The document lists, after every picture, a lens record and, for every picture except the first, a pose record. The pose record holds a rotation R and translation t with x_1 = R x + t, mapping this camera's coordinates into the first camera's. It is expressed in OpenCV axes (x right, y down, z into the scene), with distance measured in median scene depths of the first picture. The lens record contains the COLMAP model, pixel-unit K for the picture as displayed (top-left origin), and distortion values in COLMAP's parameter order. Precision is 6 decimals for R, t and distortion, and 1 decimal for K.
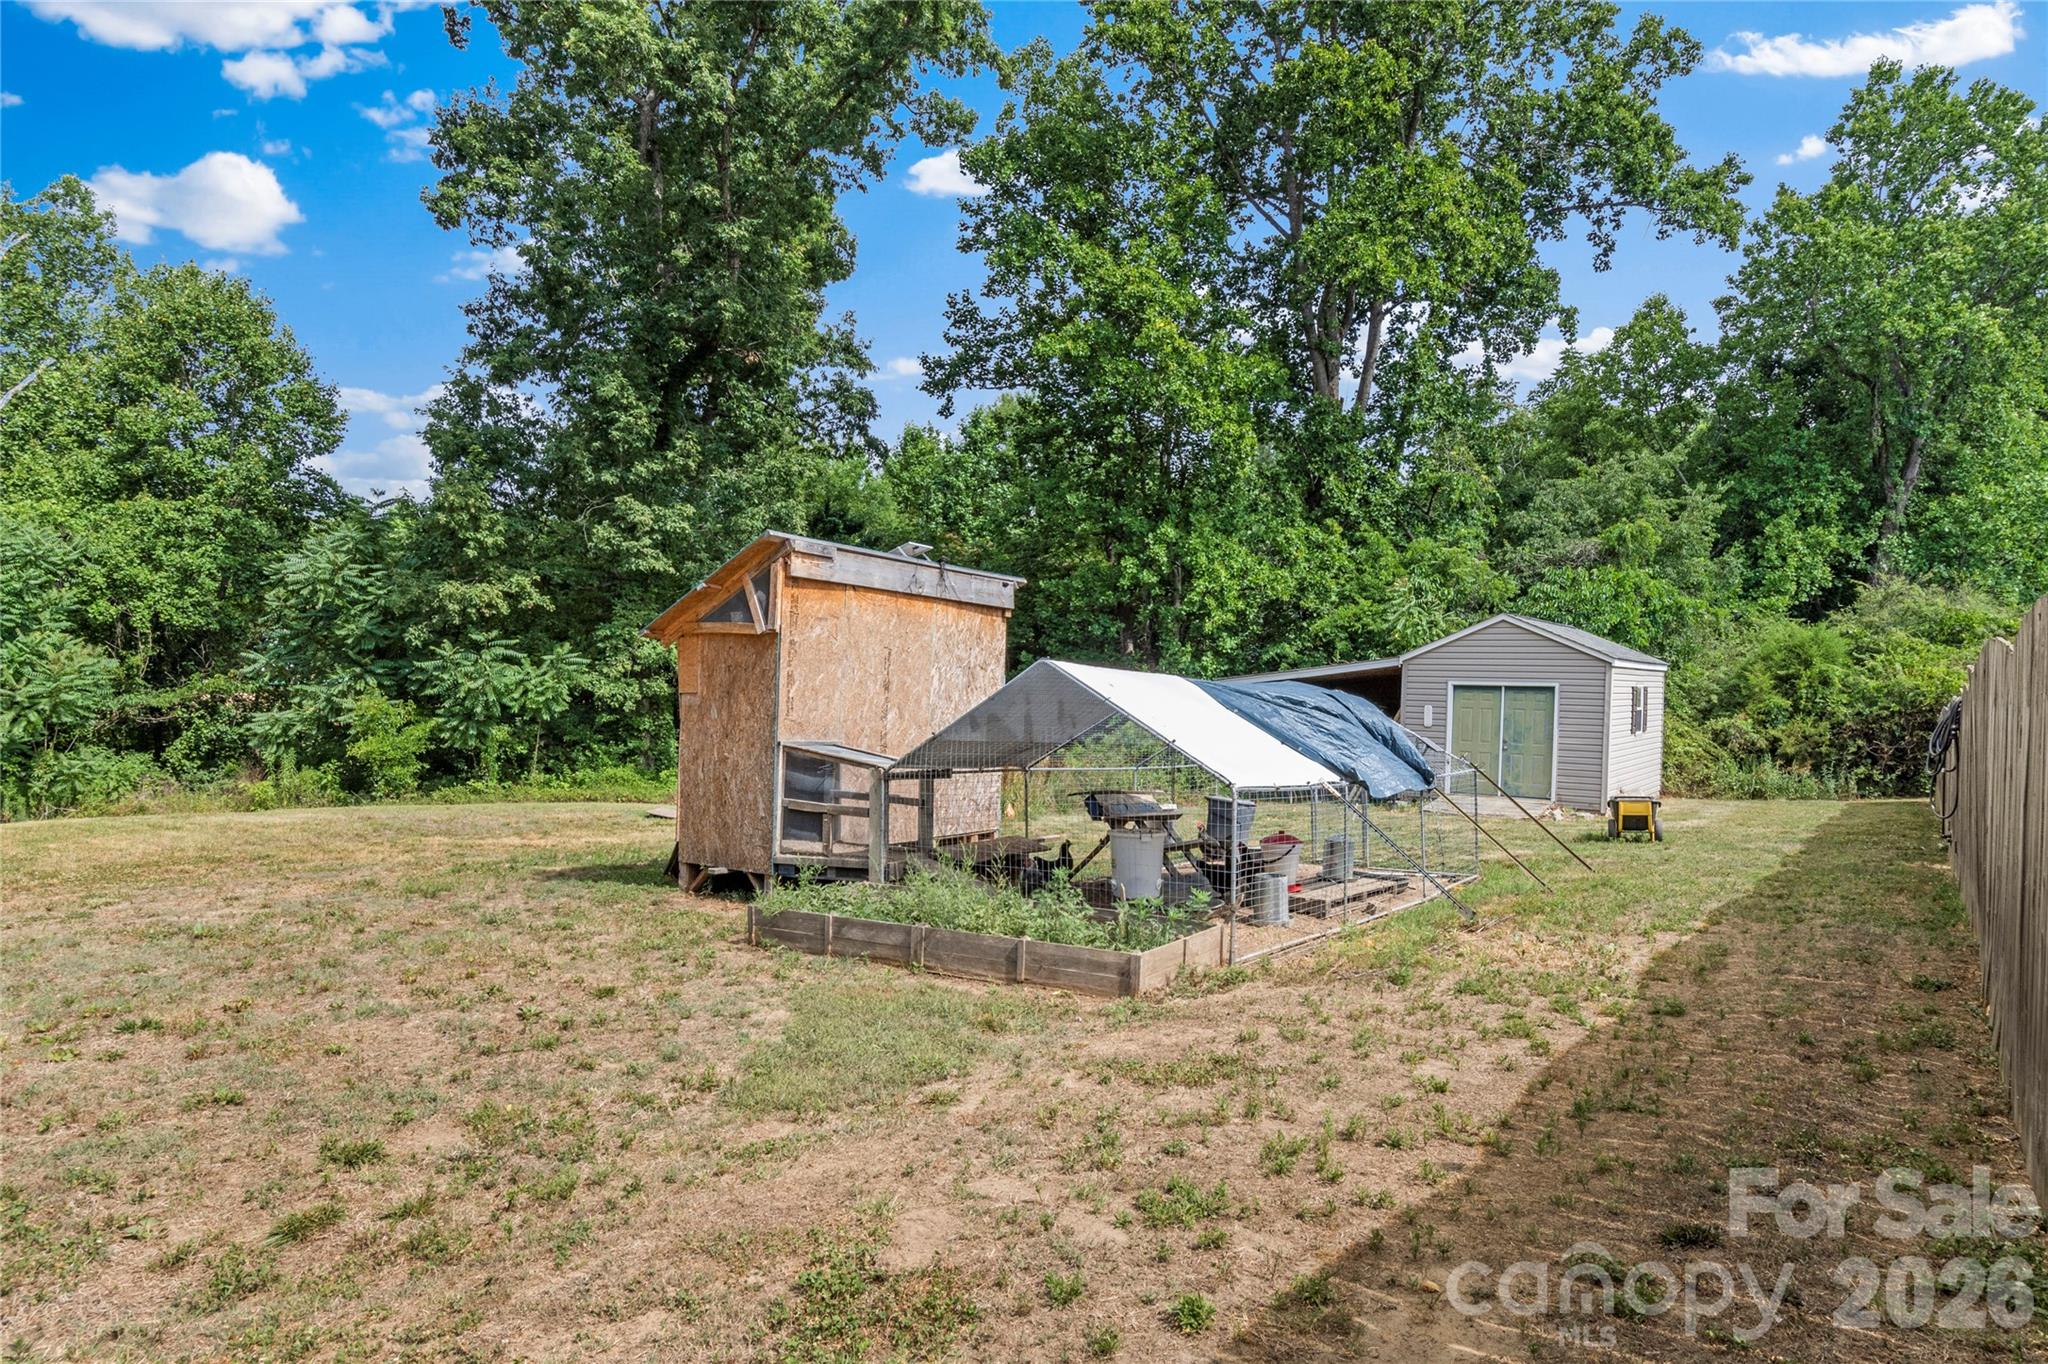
lens RADIAL K [[1204.1, 0, 1062.9], [0, 1204.1, 696.7], [0, 0, 1]] dist [-0.002711, 0.005938]
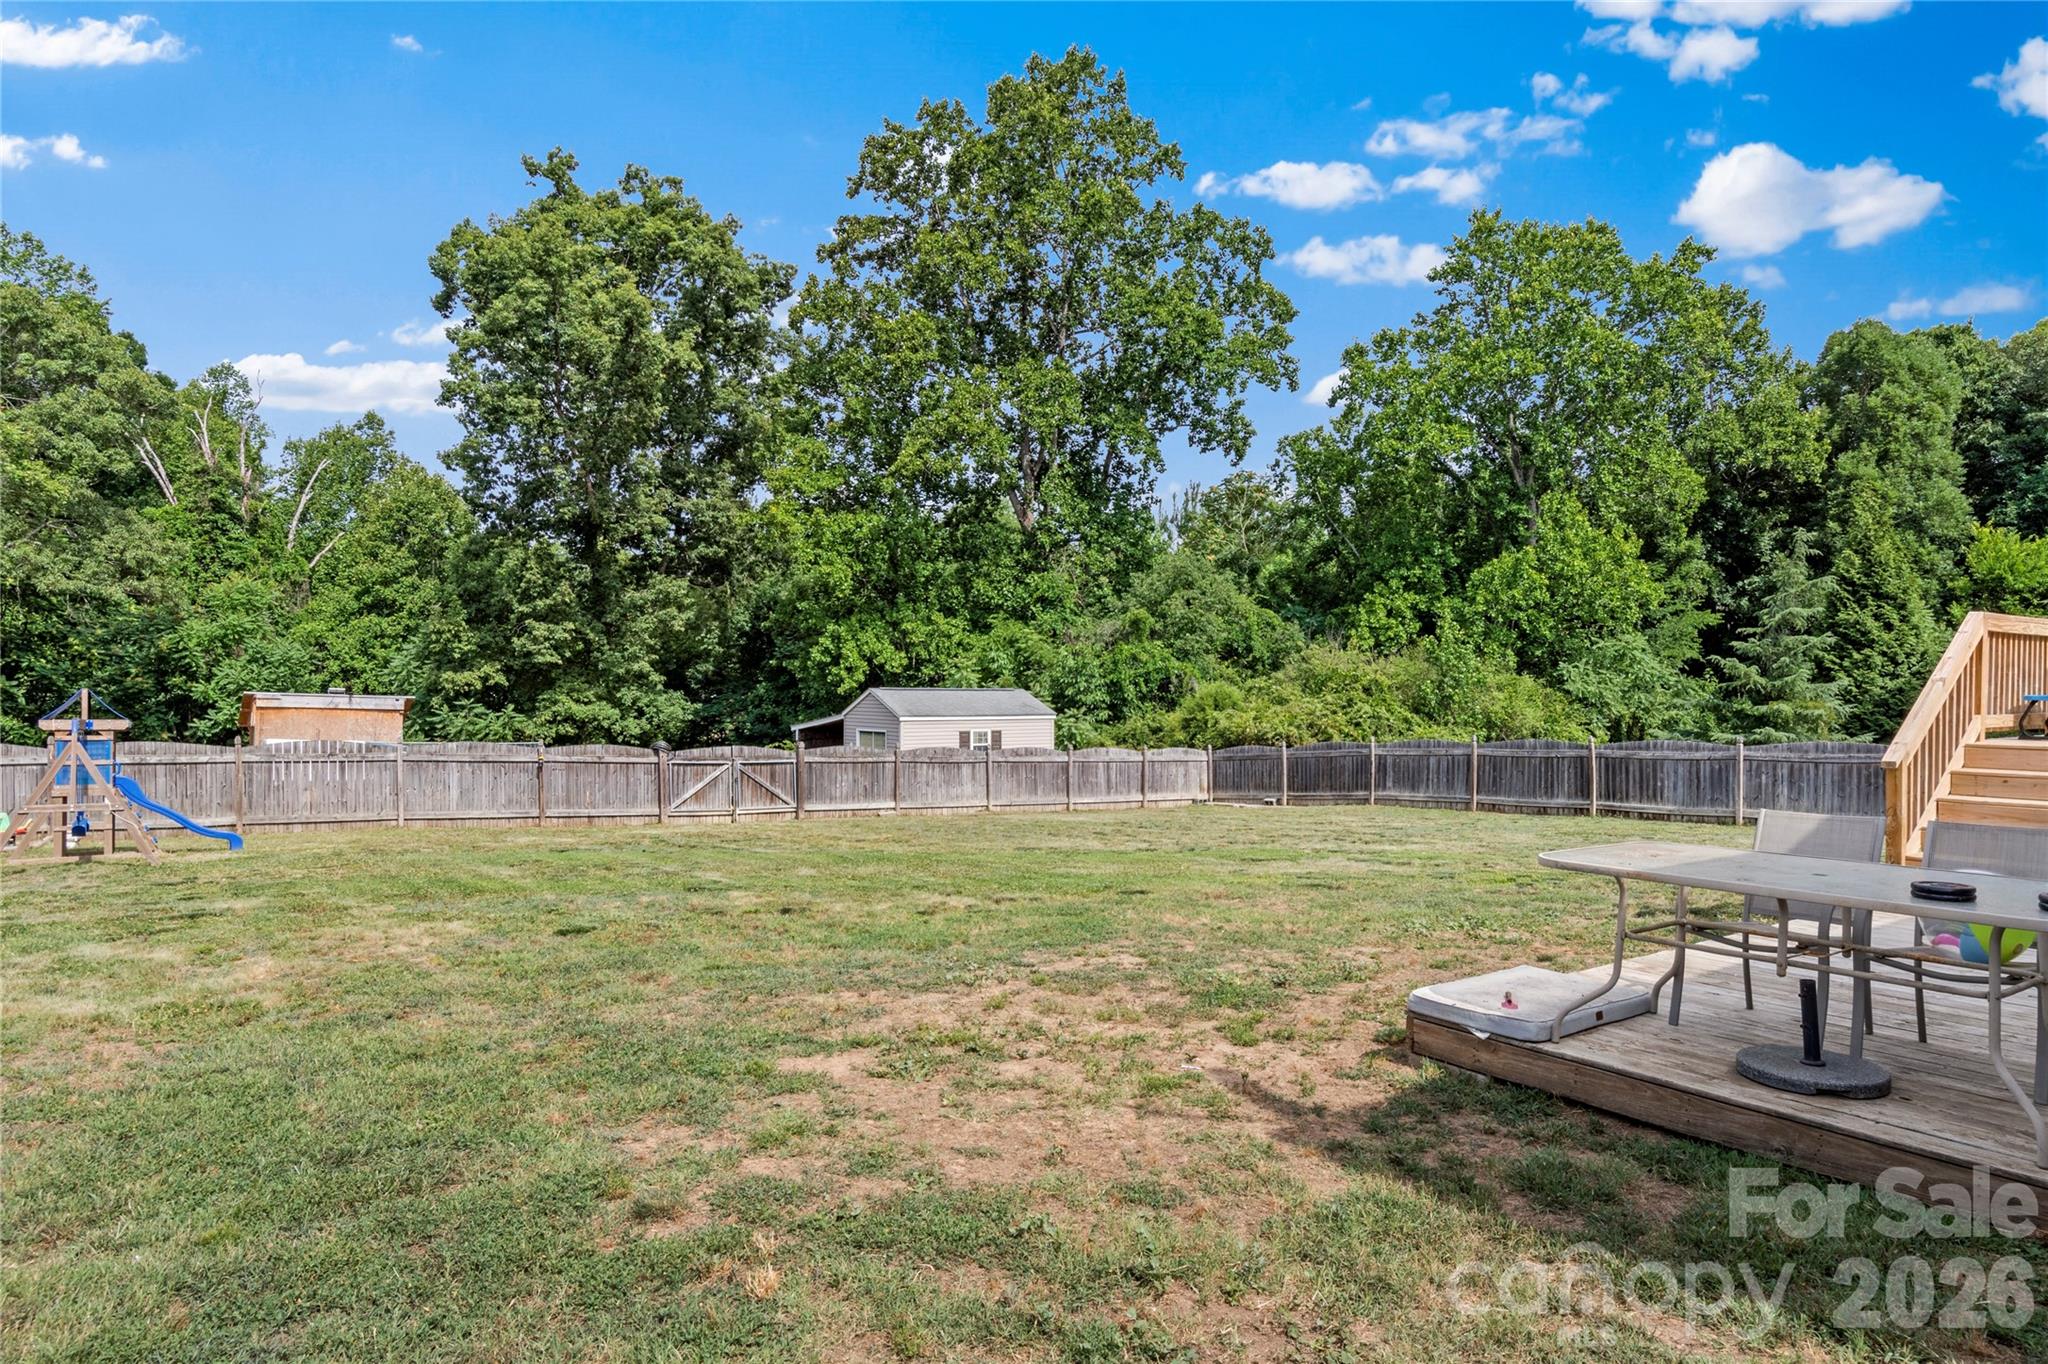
lens RADIAL K [[1204.1, 0, 1060.5], [0, 1204.1, 714.8], [0, 0, 1]] dist [-0.002711, 0.005938]
pose [[0.953251, -0.008674, -0.302055, 0.872866], [0.008308, 0.999962, -0.002496, -0.020243], [0.302065, -0.000130, 0.953287, -0.410255]]
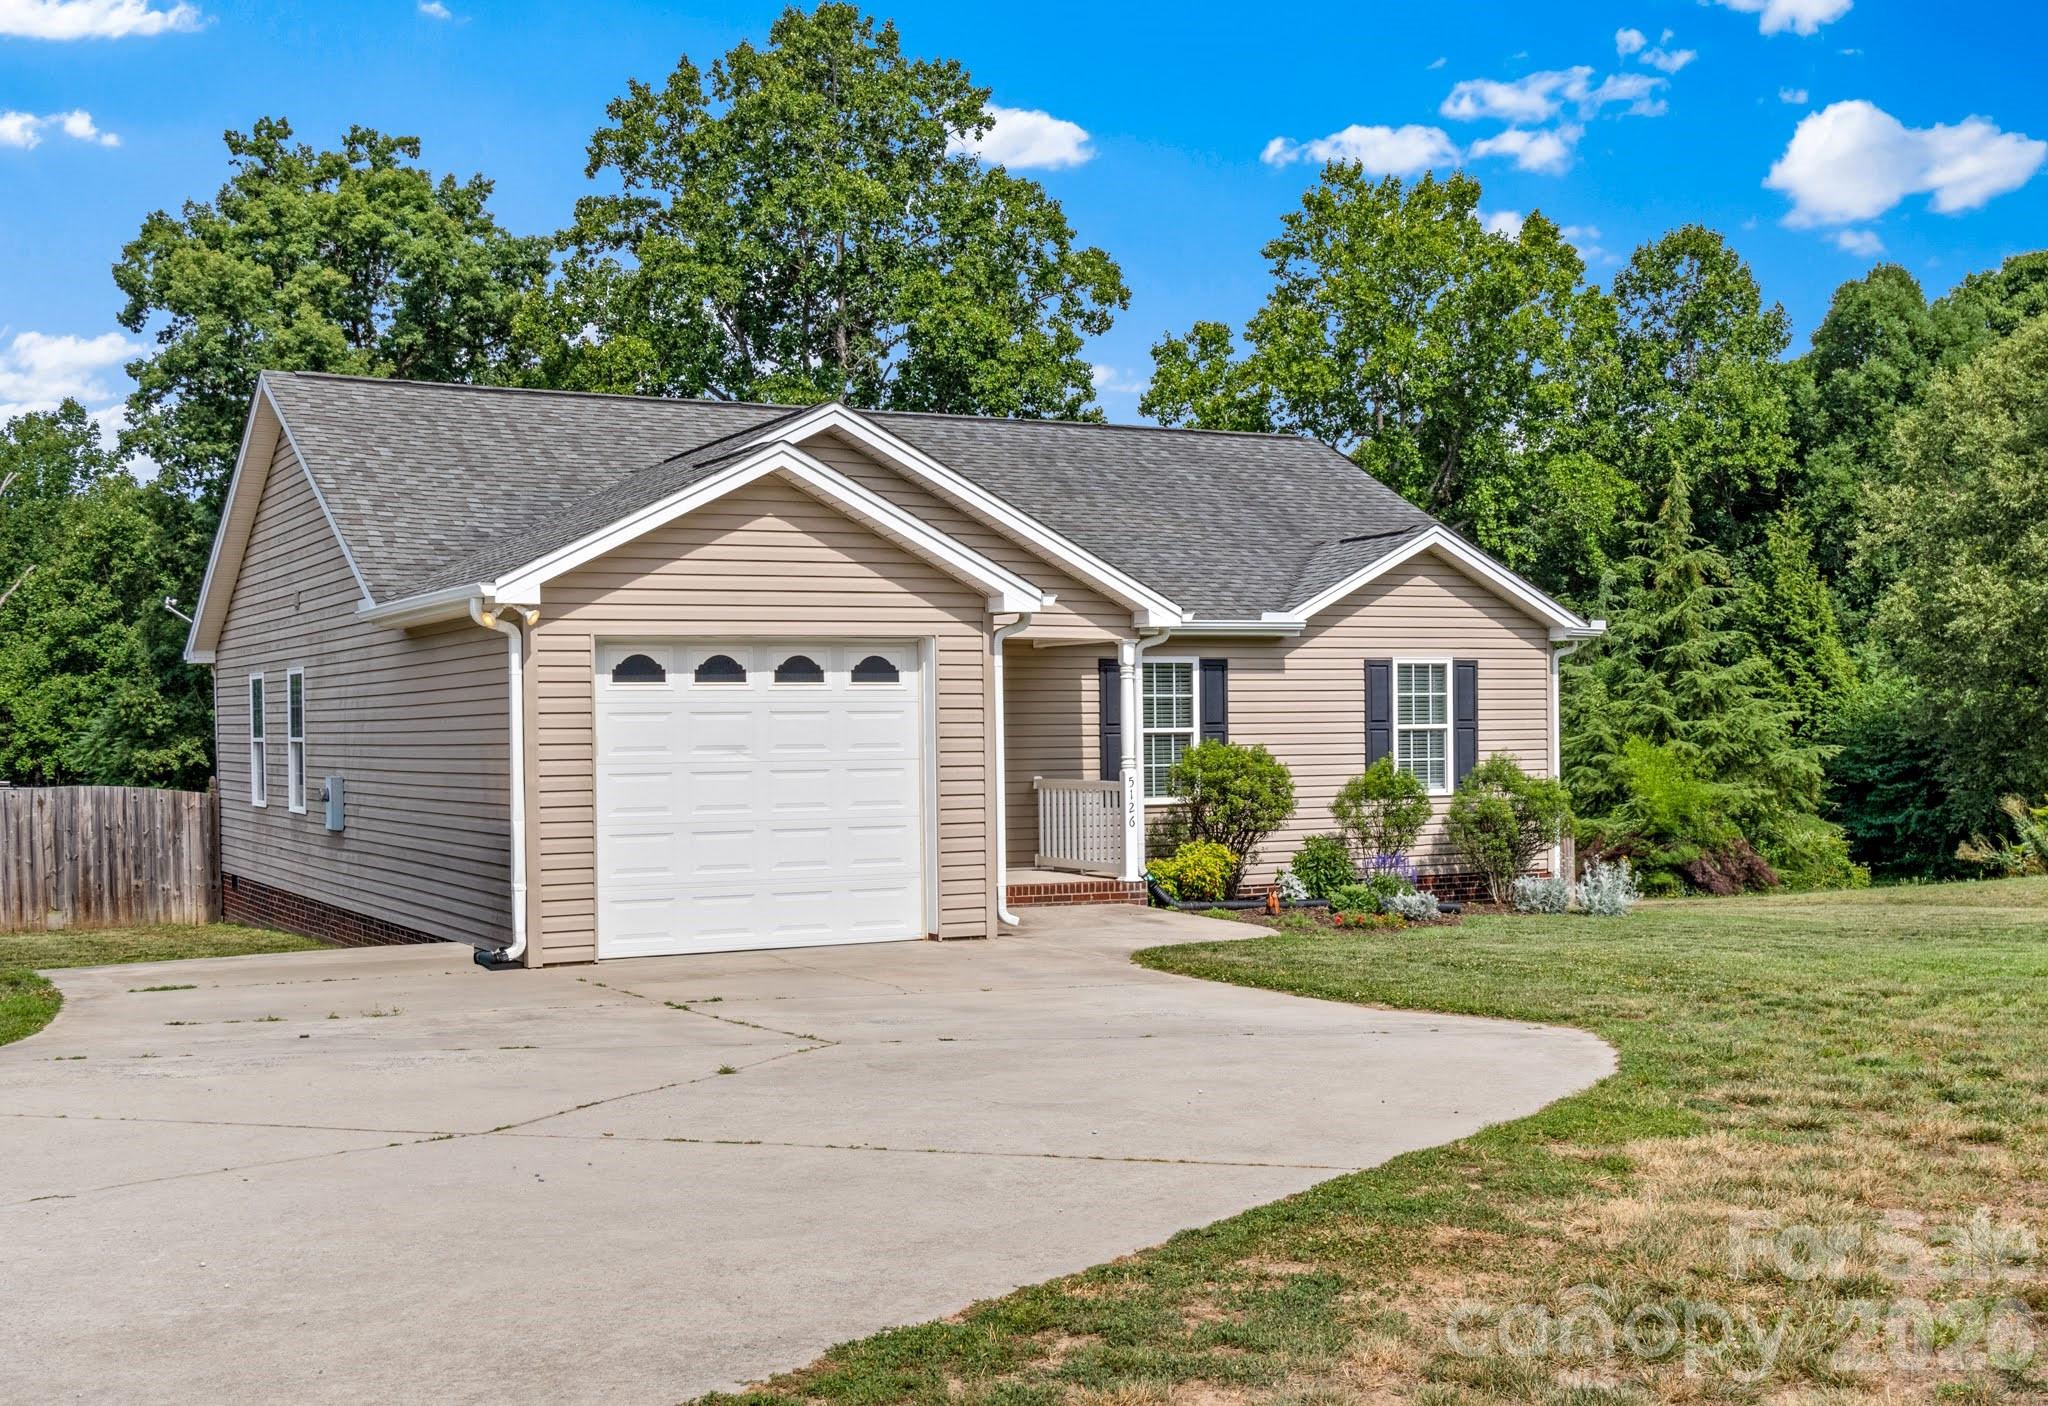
lens RADIAL K [[2289.9, 0, 1087.2], [0, 2289.9, 759.5], [0, 0, 1]] dist [0.002576, 0.000000]
pose [[0.908681, -0.021948, -0.416914, 1.731183], [0.019109, 0.999757, -0.010981, -0.029575], [0.417054, 0.002012, 0.908880, -1.089835]]
